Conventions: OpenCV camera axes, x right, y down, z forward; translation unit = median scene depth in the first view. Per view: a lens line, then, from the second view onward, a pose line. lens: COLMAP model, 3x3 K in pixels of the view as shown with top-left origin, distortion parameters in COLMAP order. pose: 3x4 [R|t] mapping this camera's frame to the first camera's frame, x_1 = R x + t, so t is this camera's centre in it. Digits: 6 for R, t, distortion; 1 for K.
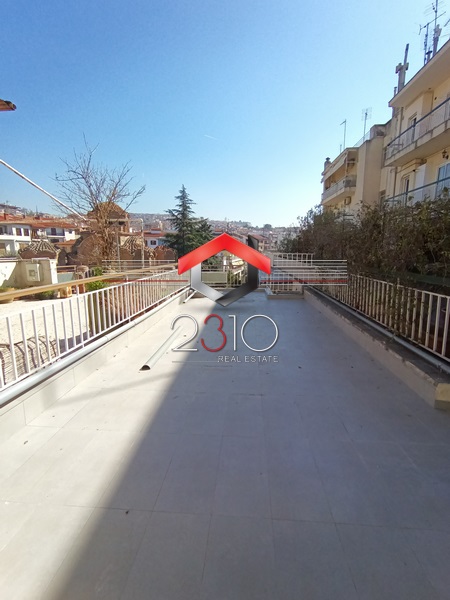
lens RADIAL K [[274.8, 0, 227.9], [0, 274.8, 299.7], [0, 0, 1]] dist [-0.006239, 0.004982]
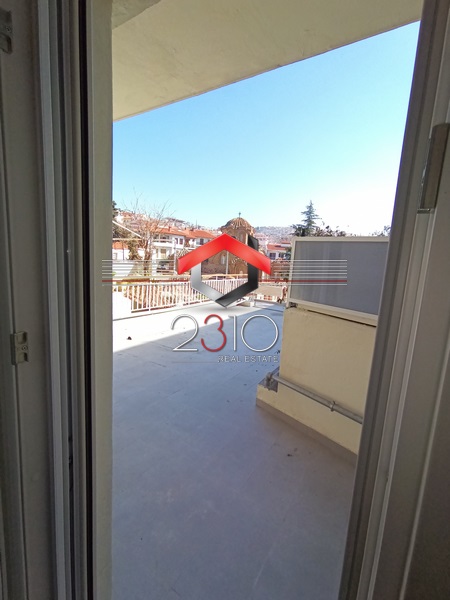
lens RADIAL K [[274.8, 0, 226.7], [0, 274.8, 299.8], [0, 0, 1]] dist [-0.006239, 0.004982]
pose [[0.884219, 0.127014, -0.449471, 0.050250], [-0.146941, 0.989099, -0.009564, -0.001774], [0.443357, 0.074502, 0.893244, -0.008691]]
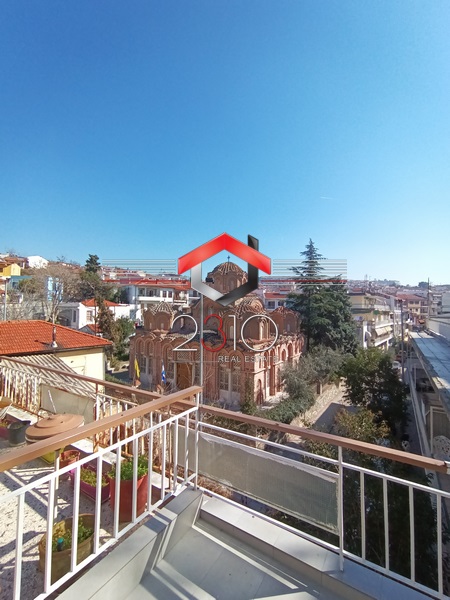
lens RADIAL K [[274.8, 0, 227.0], [0, 274.8, 299.2], [0, 0, 1]] dist [-0.006239, 0.004982]
pose [[0.886917, -0.004569, -0.461906, 0.002261], [-0.096215, 0.976192, -0.194402, -0.030121], [0.451797, 0.216861, 0.865361, 0.135633]]
